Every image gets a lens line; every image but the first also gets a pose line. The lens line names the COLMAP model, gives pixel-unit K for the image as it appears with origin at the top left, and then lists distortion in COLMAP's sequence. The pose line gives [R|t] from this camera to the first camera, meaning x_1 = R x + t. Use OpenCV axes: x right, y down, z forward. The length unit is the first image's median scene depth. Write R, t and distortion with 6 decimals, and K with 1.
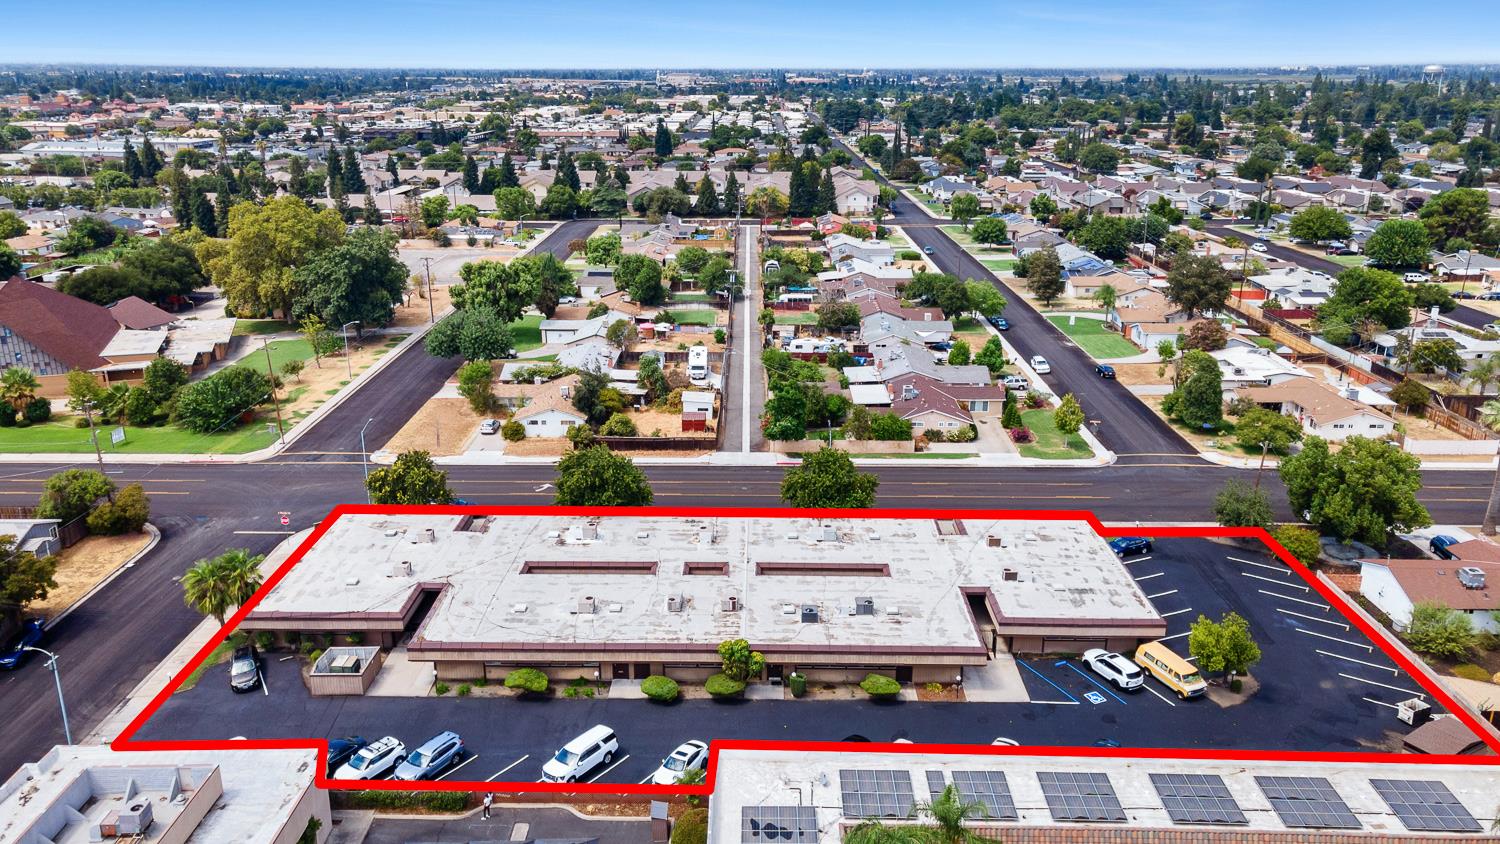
lens RADIAL K [[1103.5, 0, 748.6], [0, 1103.5, 418.0], [0, 0, 1]] dist [0.023762, 0.027453]
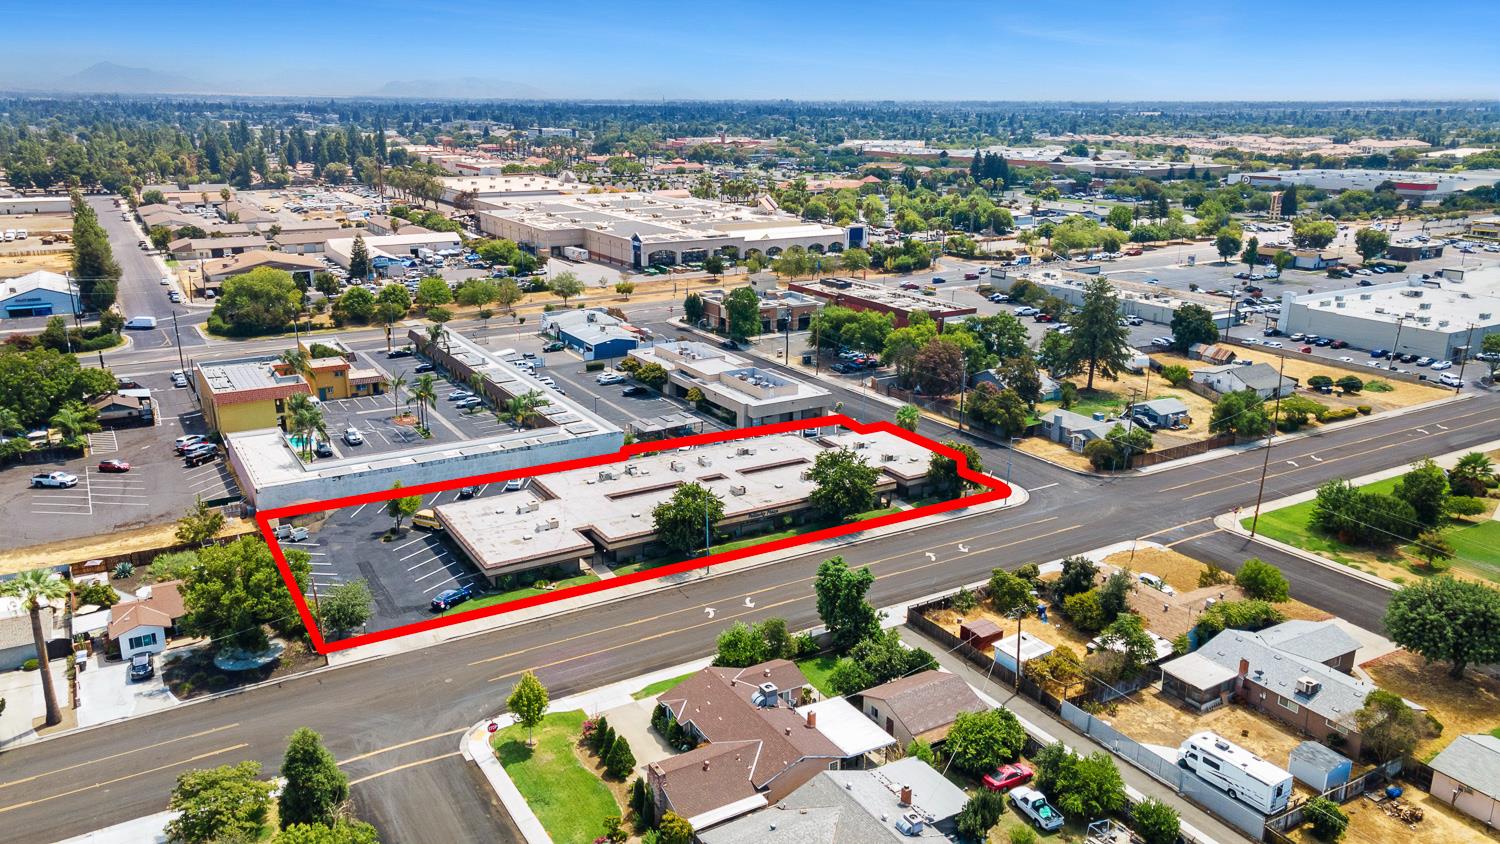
lens RADIAL K [[1095.5, 0, 751.6], [0, 1095.5, 417.3], [0, 0, 1]] dist [0.026093, 0.002262]
pose [[-0.849475, 0.141741, -0.508233, 0.511744], [-0.165009, 0.843558, 0.511060, -0.548320], [0.501162, 0.517996, -0.693193, 1.498922]]
